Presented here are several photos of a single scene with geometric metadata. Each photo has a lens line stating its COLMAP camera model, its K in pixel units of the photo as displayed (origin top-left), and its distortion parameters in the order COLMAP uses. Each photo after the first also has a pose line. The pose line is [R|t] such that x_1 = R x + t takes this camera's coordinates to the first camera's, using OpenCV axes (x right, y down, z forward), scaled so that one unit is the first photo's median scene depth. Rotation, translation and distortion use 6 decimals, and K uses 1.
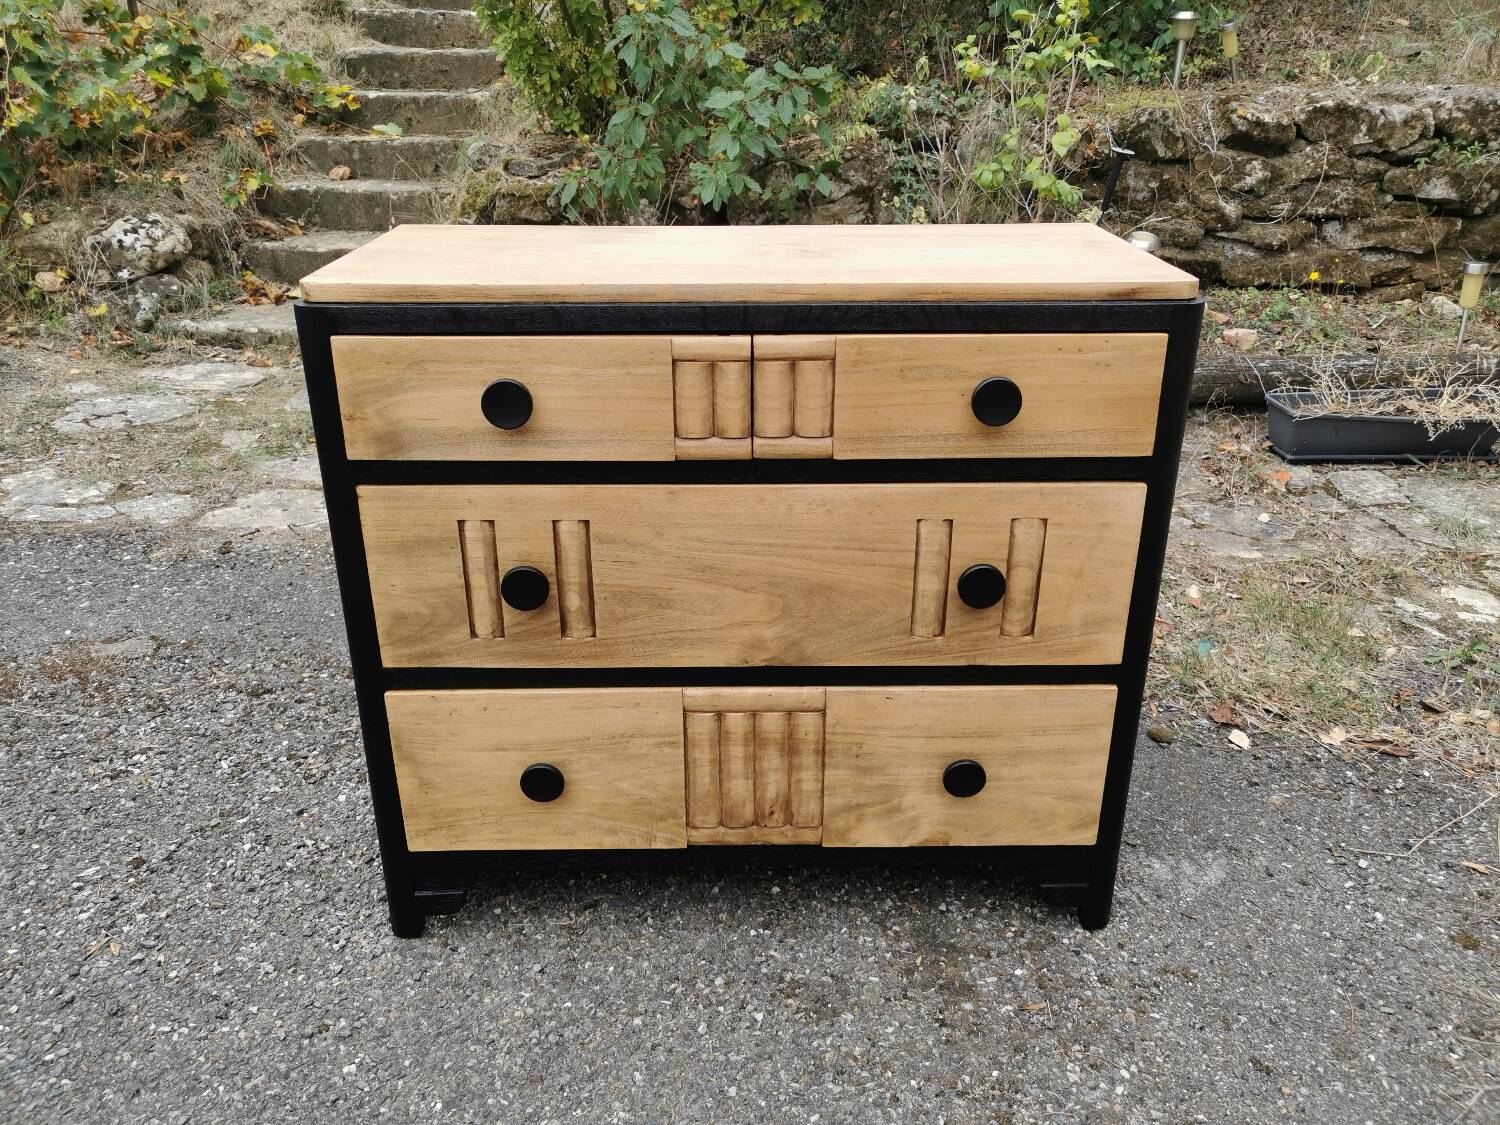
lens RADIAL K [[1150.5, 0, 758.5], [0, 1150.5, 559.7], [0, 0, 1]] dist [0.083289, -0.127807]
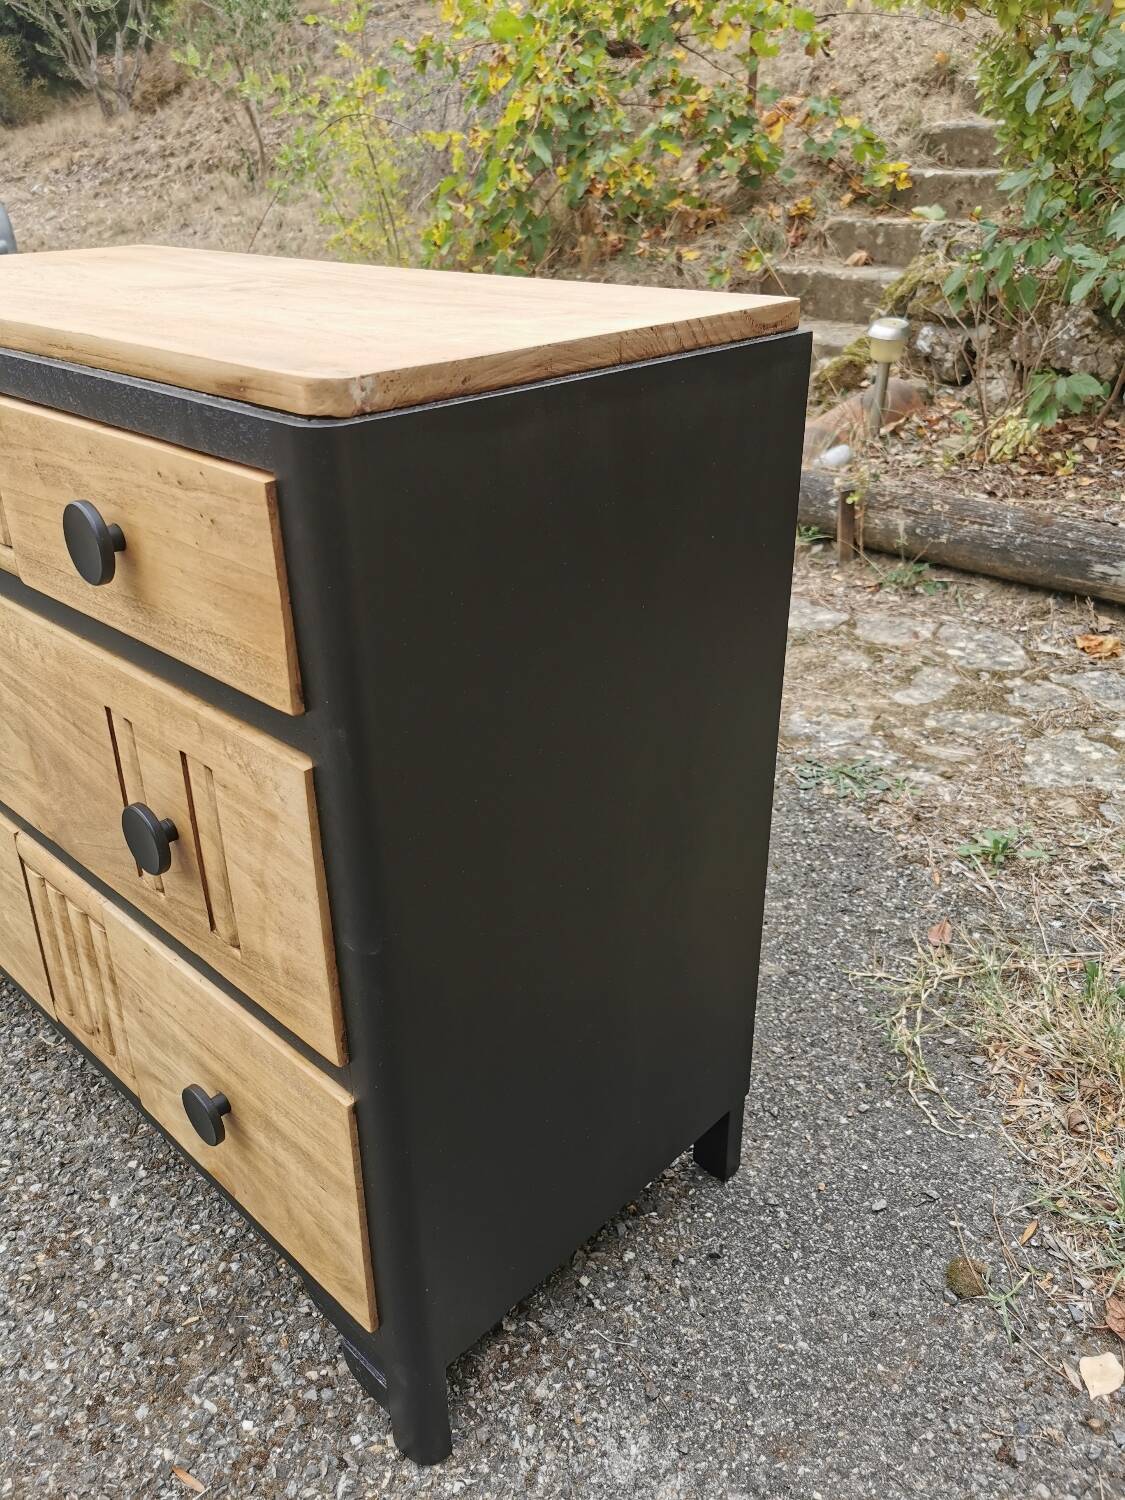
lens RADIAL K [[1161.3, 0, 556.4], [0, 1161.3, 751.5], [0, 0, 1]] dist [0.060482, -0.100140]
pose [[0.706326, 0.313272, -0.634795, 0.632821], [-0.274960, 0.947748, 0.161771, -0.159760], [0.652304, 0.060281, 0.755556, 0.573044]]
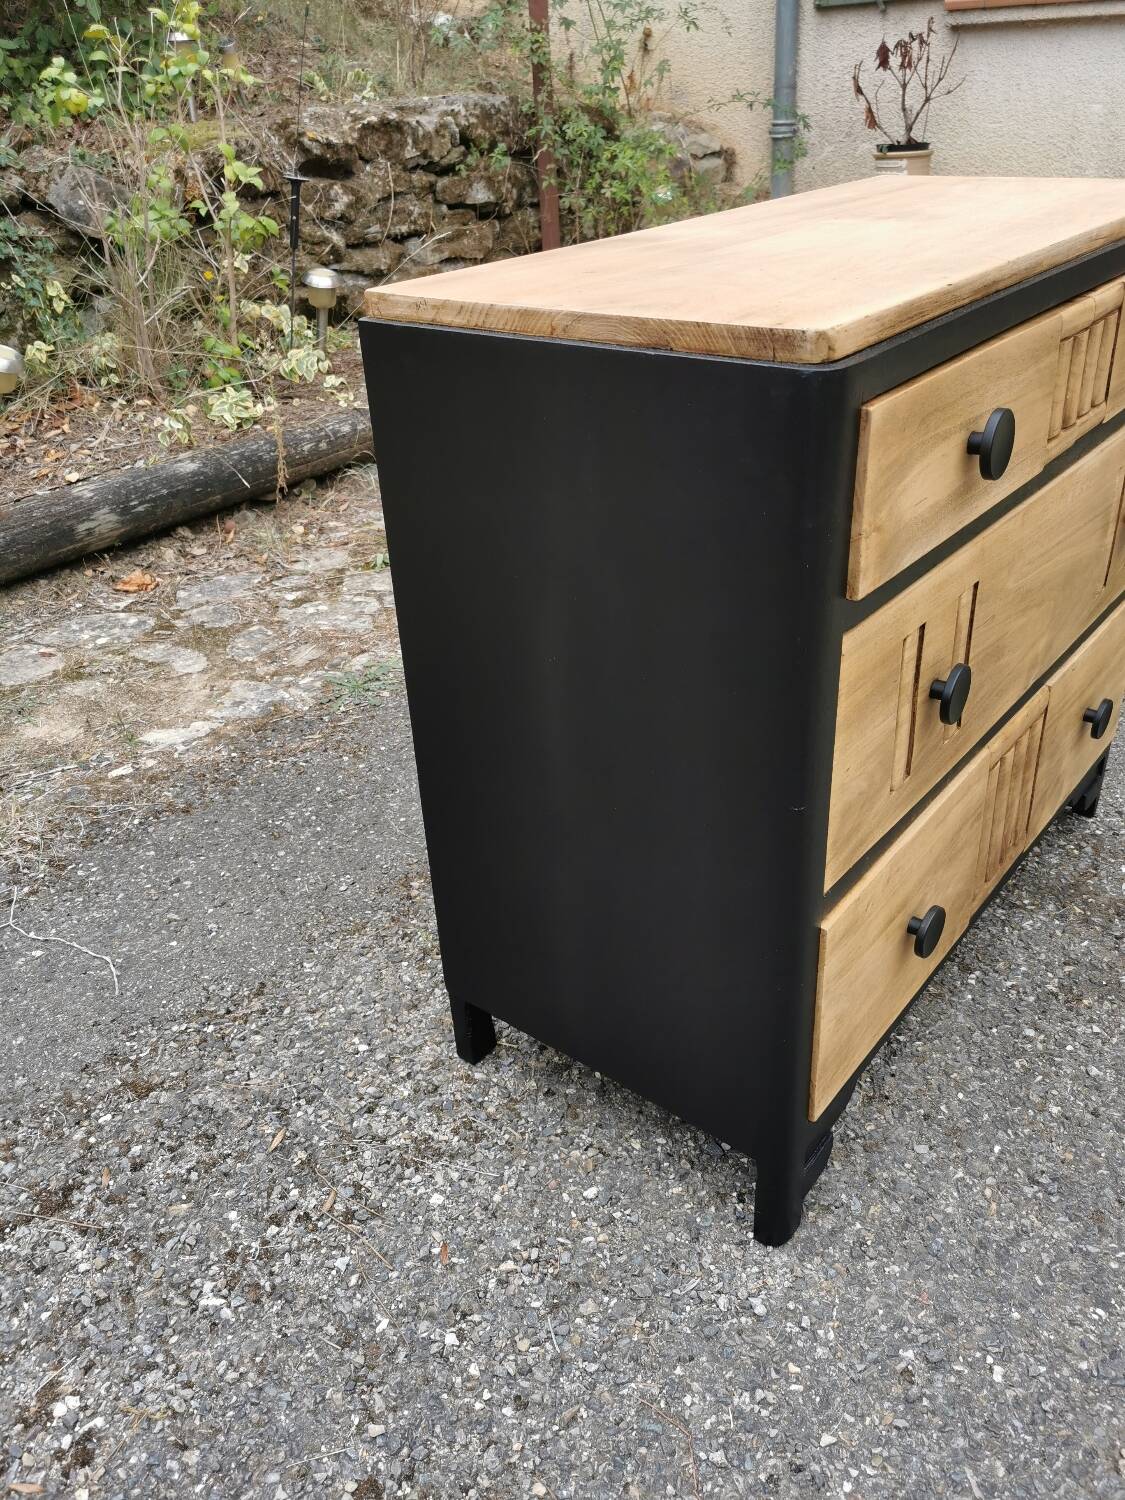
lens RADIAL K [[1150.5, 0, 554.5], [0, 1150.5, 746.9], [0, 0, 1]] dist [0.083289, -0.127807]
pose [[0.645228, -0.414357, 0.641863, -0.752827], [0.359853, 0.905944, 0.223095, -0.180032], [-0.673933, 0.087029, 0.733648, 0.533557]]
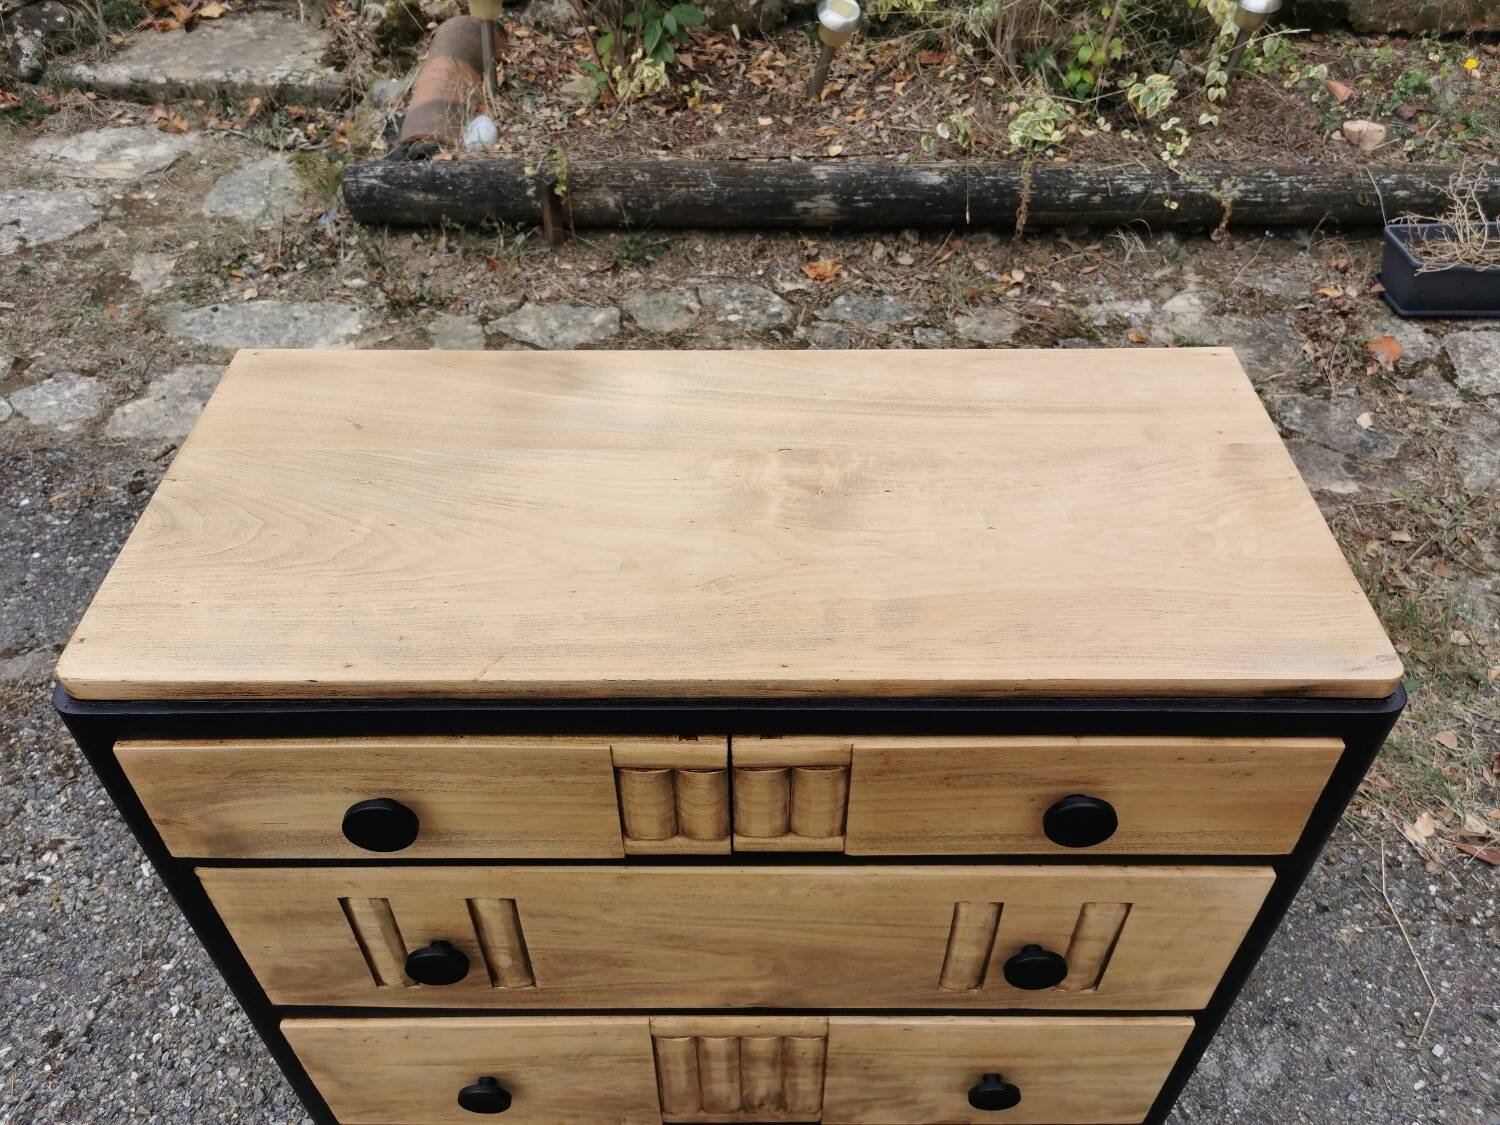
lens RADIAL K [[1160.7, 0, 758.7], [0, 1160.7, 558.6], [0, 0, 1]] dist [0.055254, -0.083319]
pose [[0.999872, 0.009693, -0.012757, 0.015533], [-0.005038, 0.946050, 0.323980, -0.414073], [0.015209, -0.323874, 0.945978, 0.308040]]
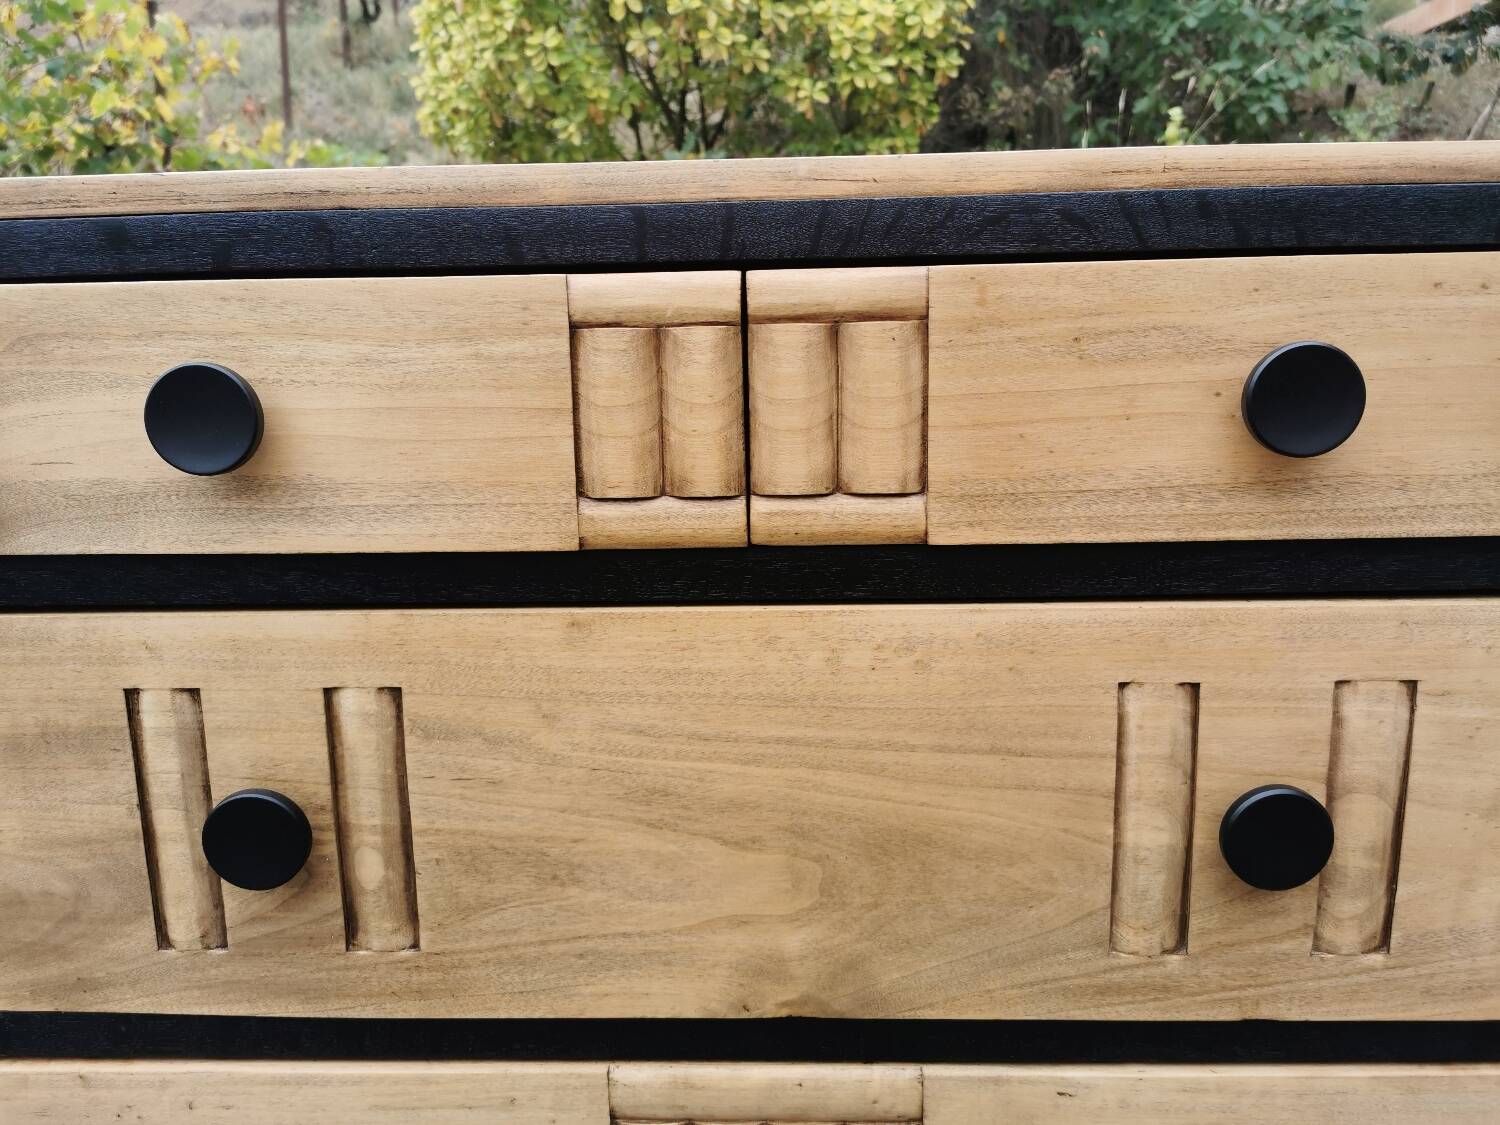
lens RADIAL K [[1161.3, 0, 757.7], [0, 1161.3, 555.0], [0, 0, 1]] dist [0.060482, -0.100140]
pose [[0.998307, -0.010965, -0.057123, 0.020290], [-0.001847, 0.975600, -0.219548, 0.014074], [0.058136, 0.219282, 0.973928, 0.459552]]
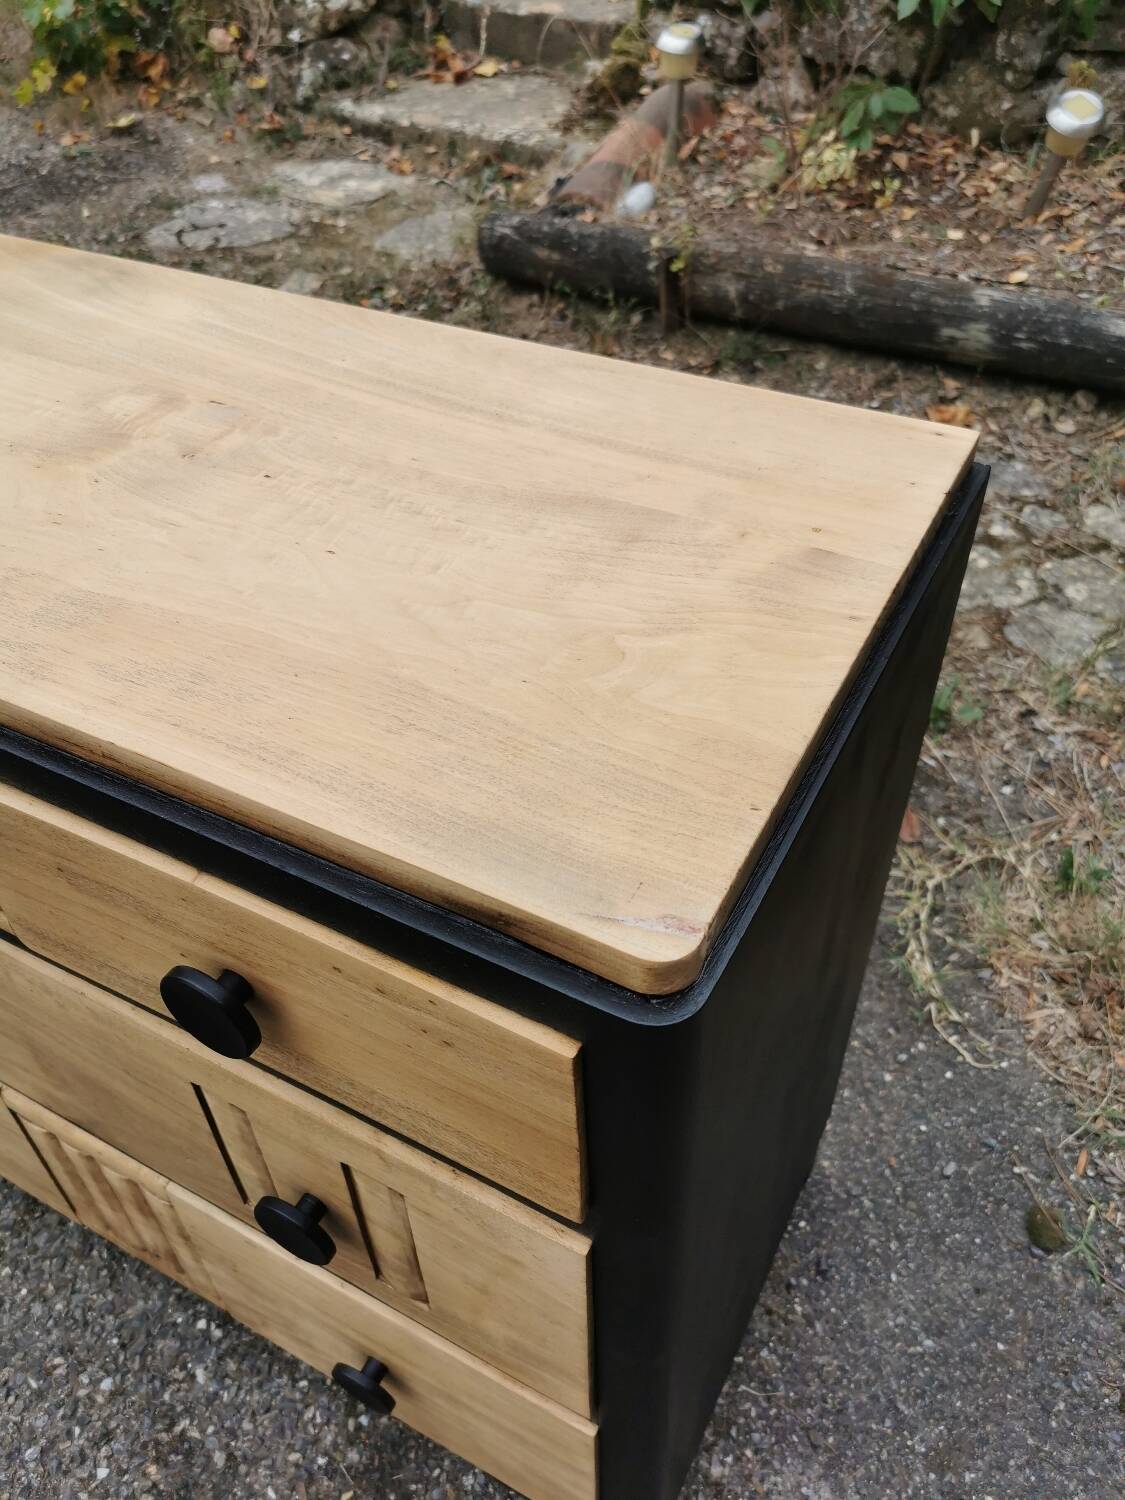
lens RADIAL K [[1161.3, 0, 556.4], [0, 1161.3, 751.5], [0, 0, 1]] dist [0.060482, -0.100140]
pose [[0.871468, 0.316386, -0.374759, 0.360488], [-0.170058, 0.911630, 0.374179, -0.331116], [0.460027, -0.262354, 0.848260, 0.576722]]
